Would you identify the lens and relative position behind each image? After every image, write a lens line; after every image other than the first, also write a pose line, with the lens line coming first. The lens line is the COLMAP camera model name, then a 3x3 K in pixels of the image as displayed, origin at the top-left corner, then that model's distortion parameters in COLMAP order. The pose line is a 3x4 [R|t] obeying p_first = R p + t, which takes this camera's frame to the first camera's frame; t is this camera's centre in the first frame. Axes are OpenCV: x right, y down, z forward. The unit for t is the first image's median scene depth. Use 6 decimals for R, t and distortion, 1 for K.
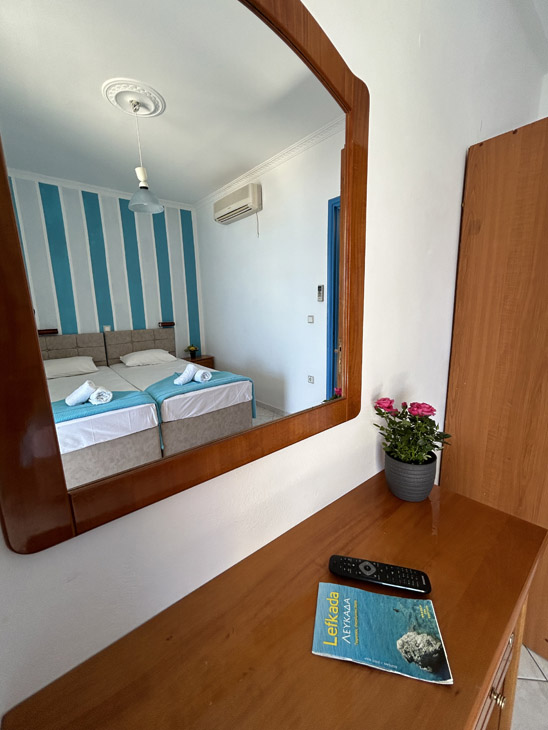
lens RADIAL K [[295.6, 0, 274.0], [0, 295.6, 365.0], [0, 0, 1]] dist [-0.000164, 0.000641]
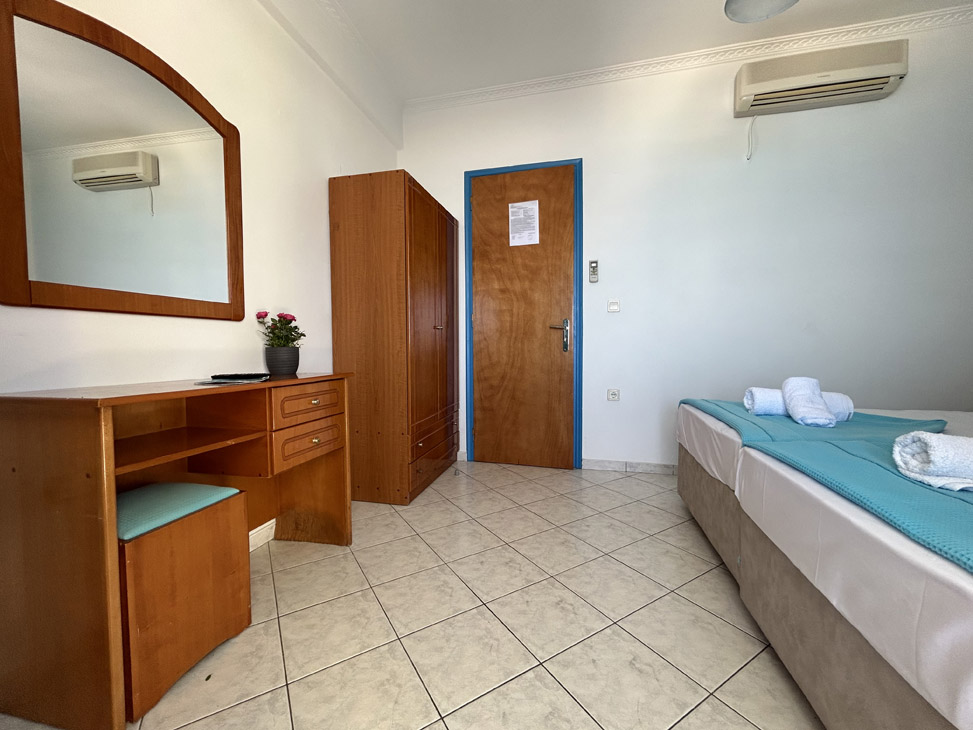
lens RADIAL K [[394.0, 0, 486.5], [0, 394.0, 365.0], [0, 0, 1]] dist [-0.000164, 0.000641]
pose [[0.792137, -0.002472, 0.610338, 0.011945], [0.100275, 0.986931, -0.126145, 0.214367], [-0.602049, 0.161126, 0.782033, -0.354015]]
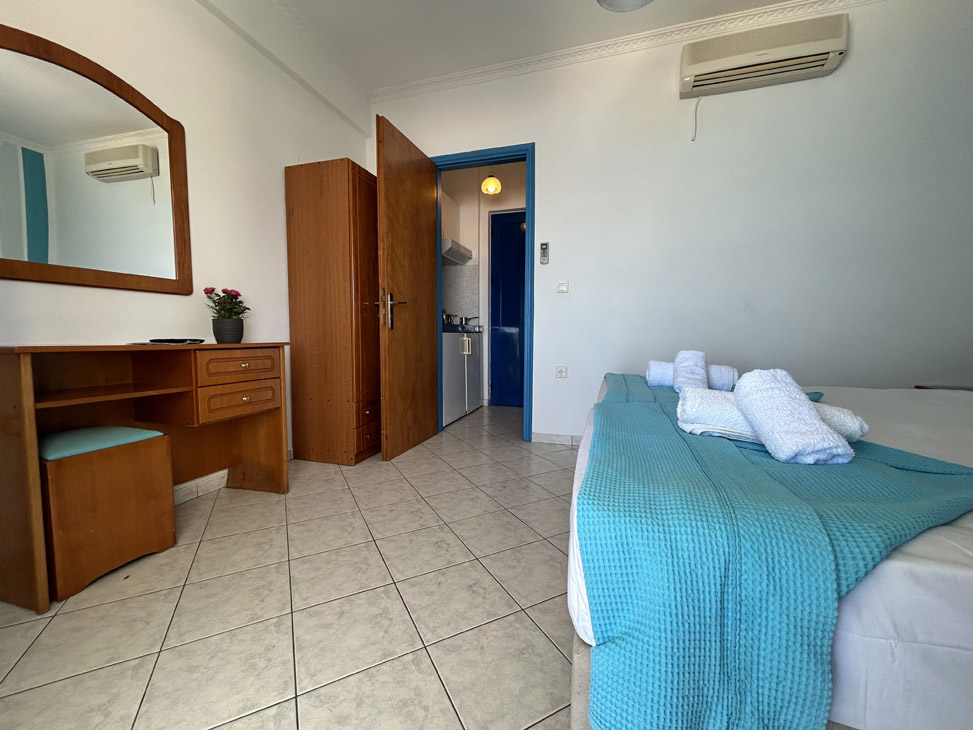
lens RADIAL K [[394.0, 0, 486.5], [0, 394.0, 365.0], [0, 0, 1]] dist [-0.000164, 0.000641]
pose [[0.830399, -0.009853, 0.557083, 0.119358], [0.078664, 0.991902, -0.099715, 0.260933], [-0.551589, 0.126626, 0.824449, -0.495674]]
